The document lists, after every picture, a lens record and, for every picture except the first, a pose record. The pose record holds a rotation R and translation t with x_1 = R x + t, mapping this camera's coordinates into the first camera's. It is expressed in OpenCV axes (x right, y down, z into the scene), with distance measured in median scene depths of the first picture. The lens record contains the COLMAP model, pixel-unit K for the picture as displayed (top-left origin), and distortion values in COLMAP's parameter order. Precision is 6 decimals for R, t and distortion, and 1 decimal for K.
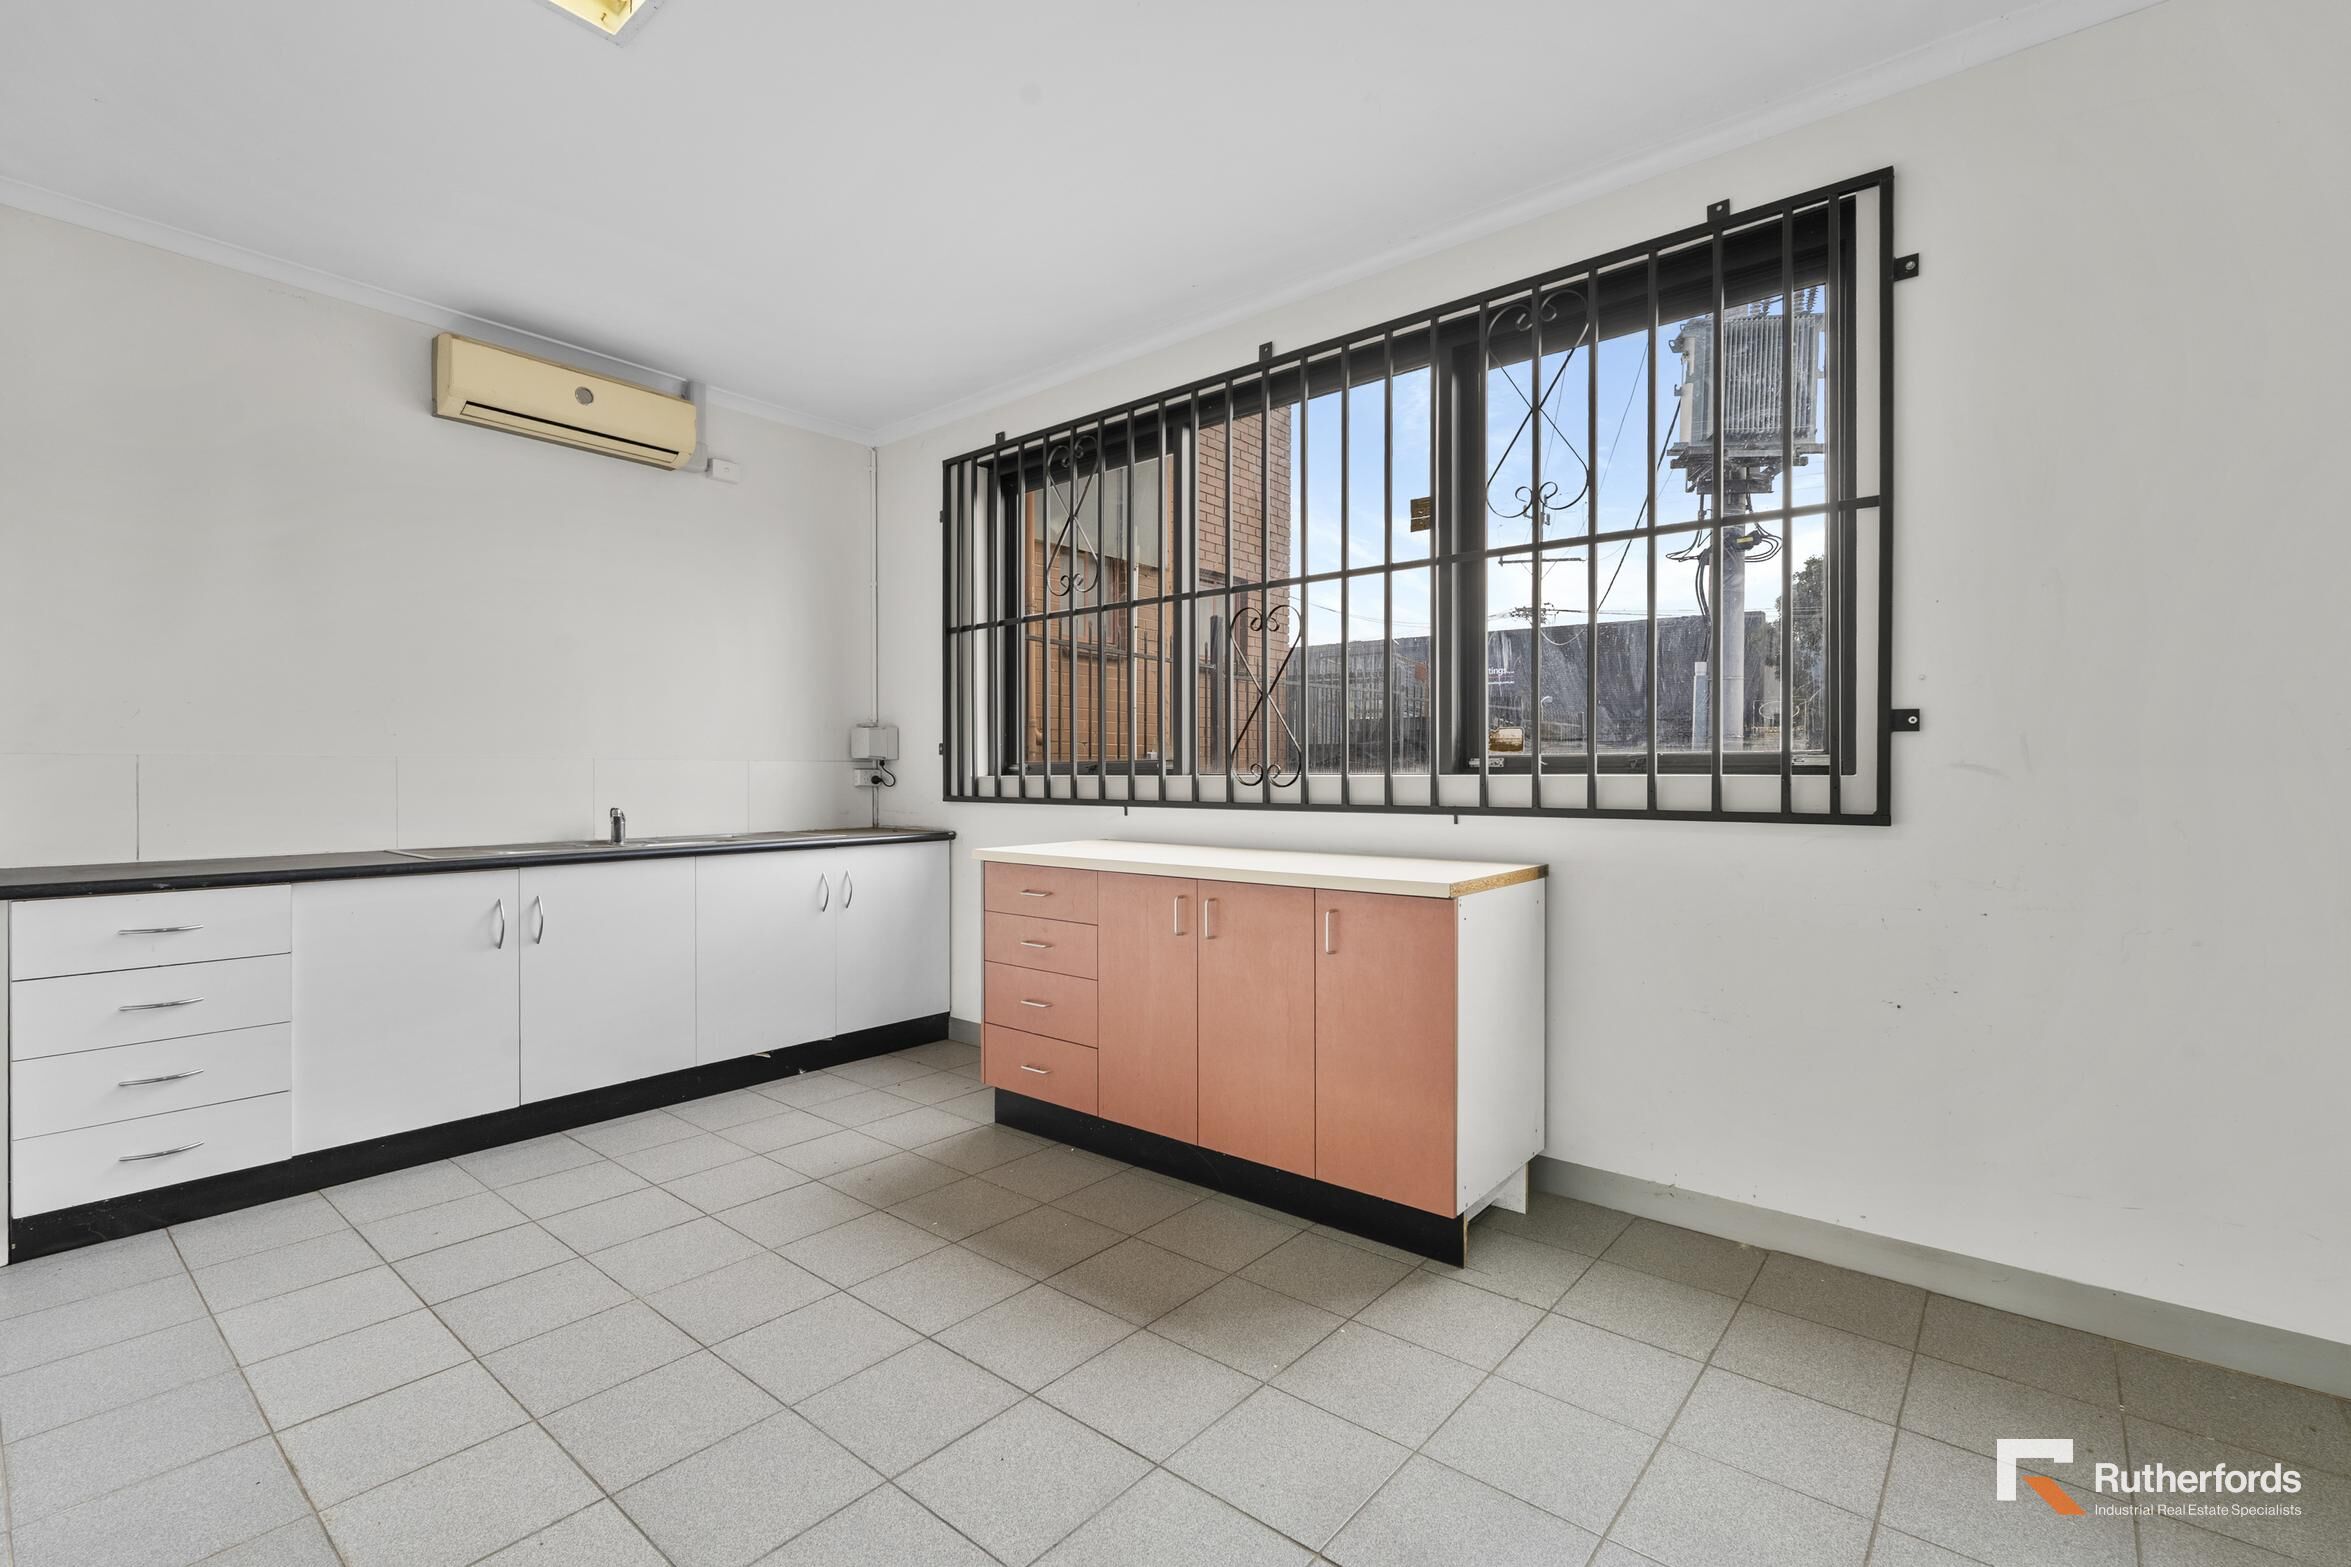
lens RADIAL K [[1031.7, 0, 1175.5], [0, 1031.7, 783.5], [0, 0, 1]] dist [-0.005731, 0.000194]
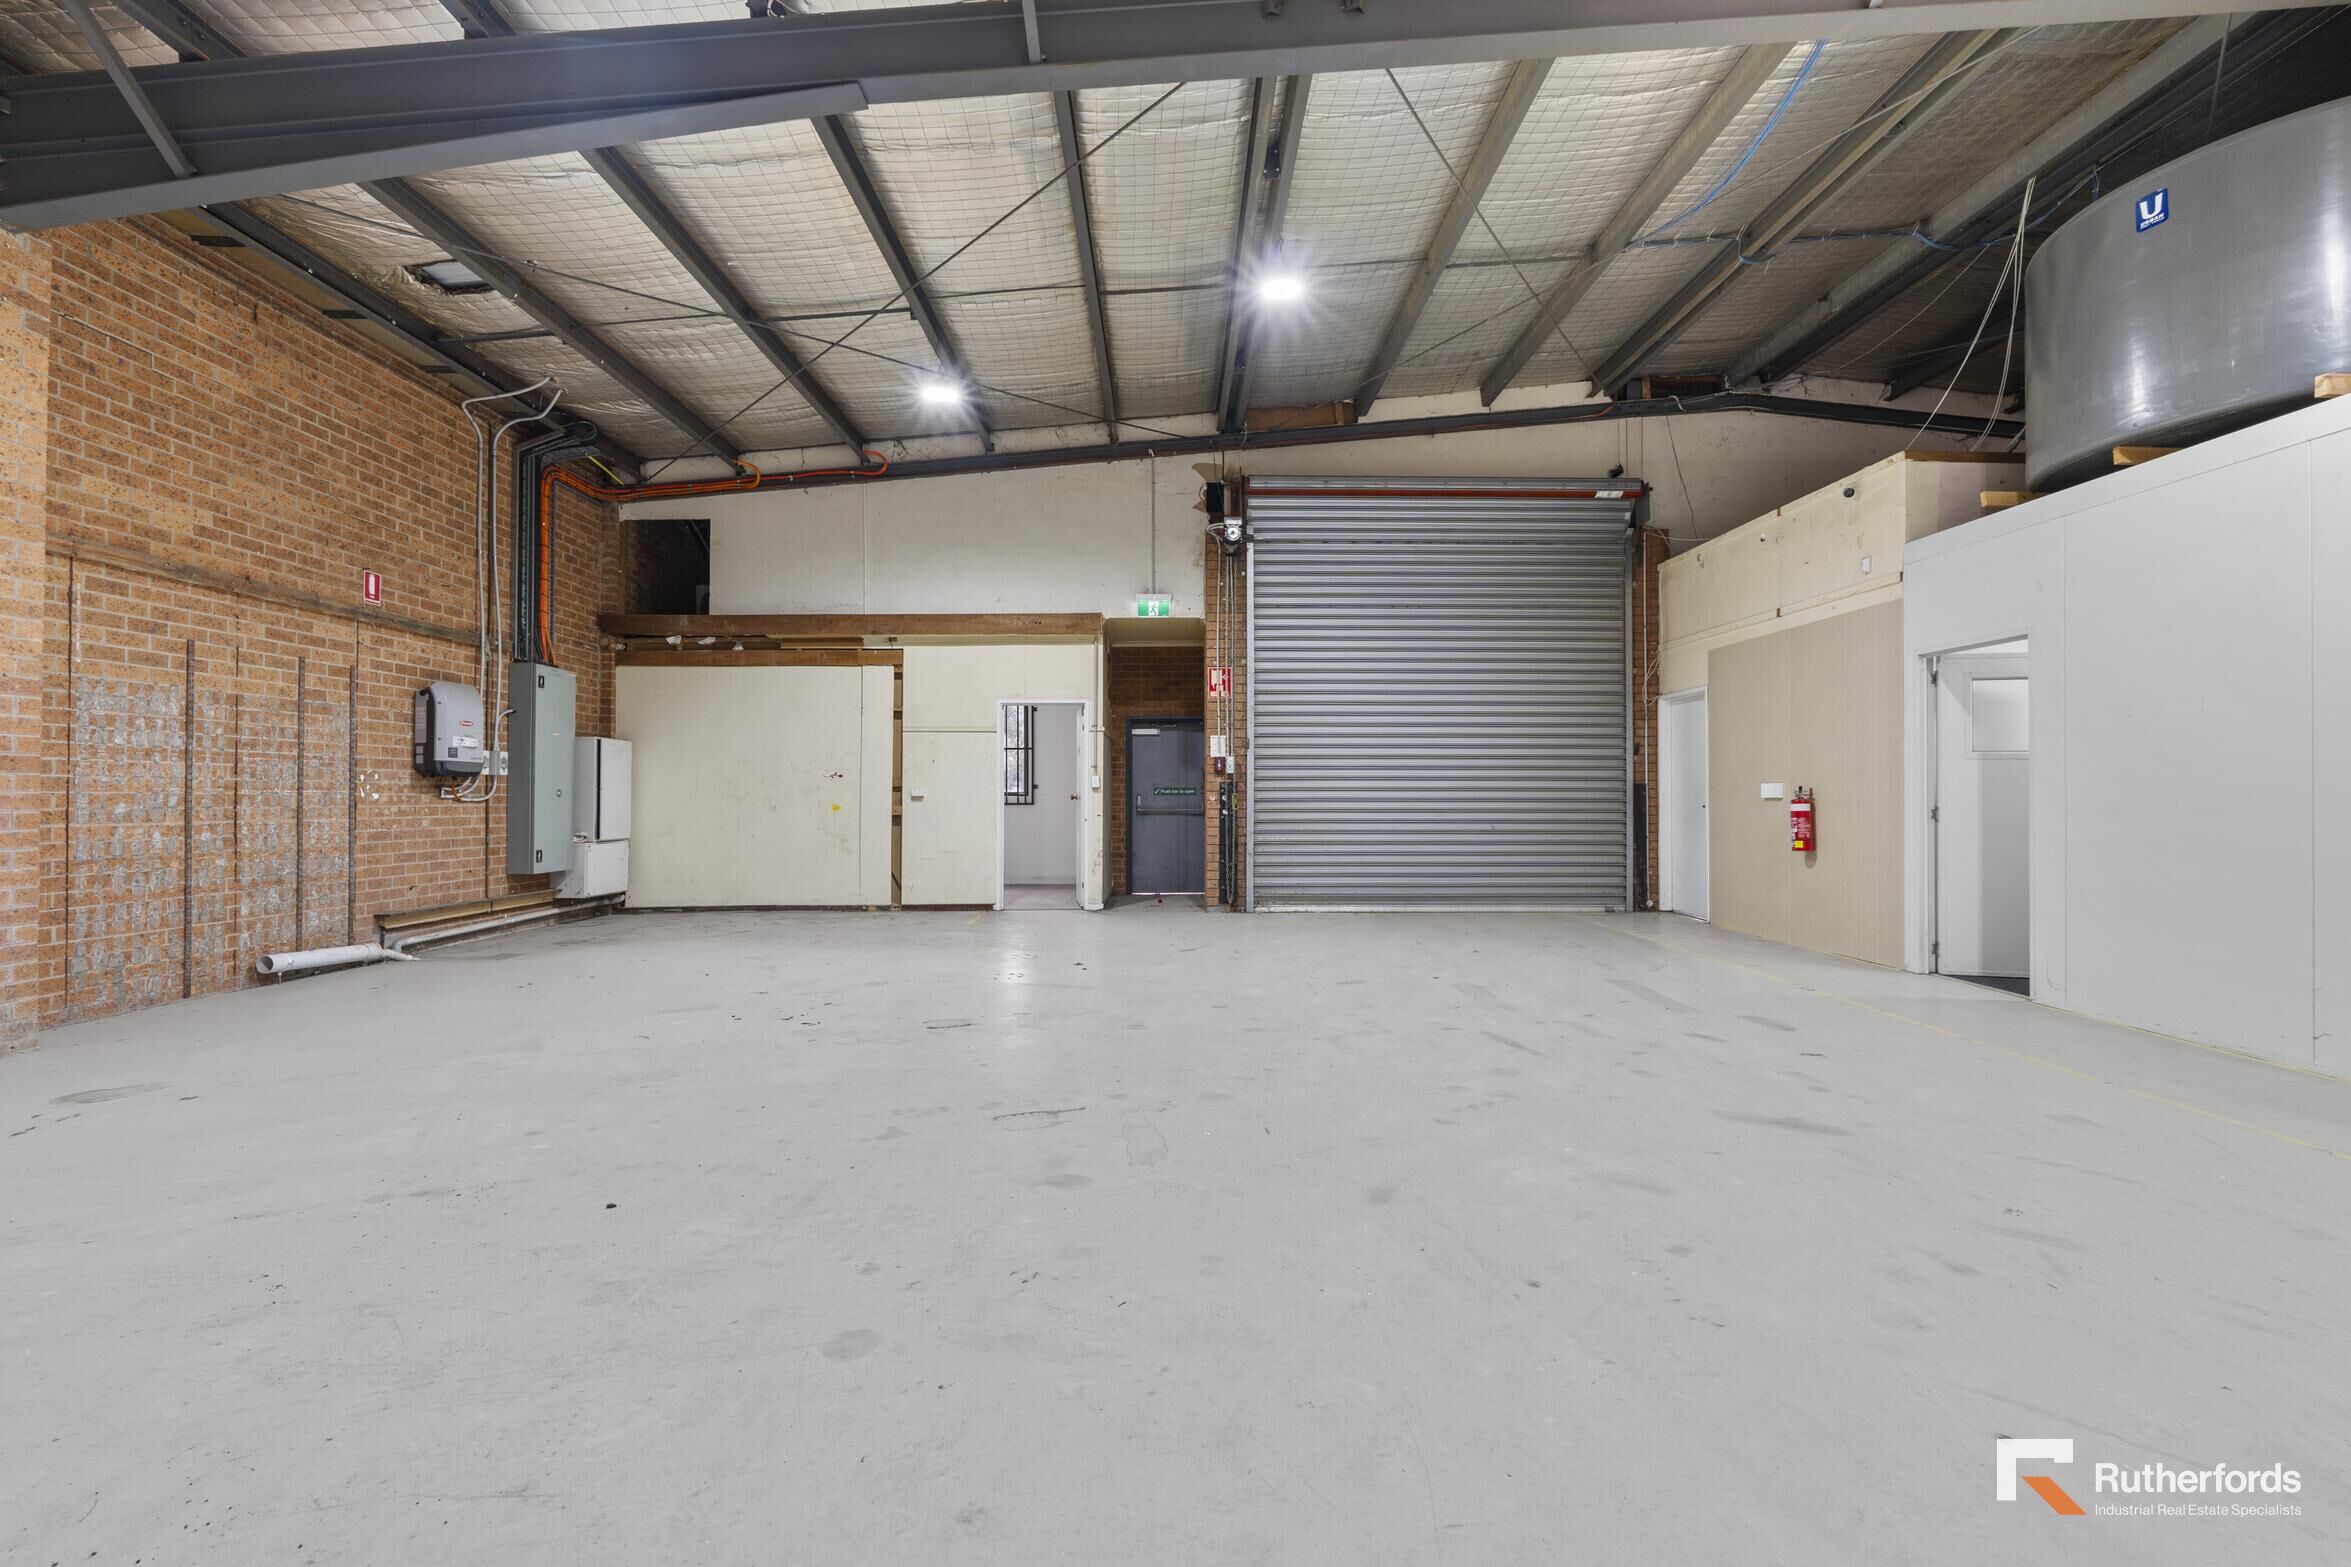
lens RADIAL K [[1031.7, 0, 1175.5], [0, 1031.7, 783.5], [0, 0, 1]] dist [-0.005731, 0.000194]
pose [[0.764142, 0.004363, 0.645033, -2.357659], [0.003972, 0.999926, -0.011469, -0.009949], [-0.645035, 0.011326, 0.764069, -3.816605]]
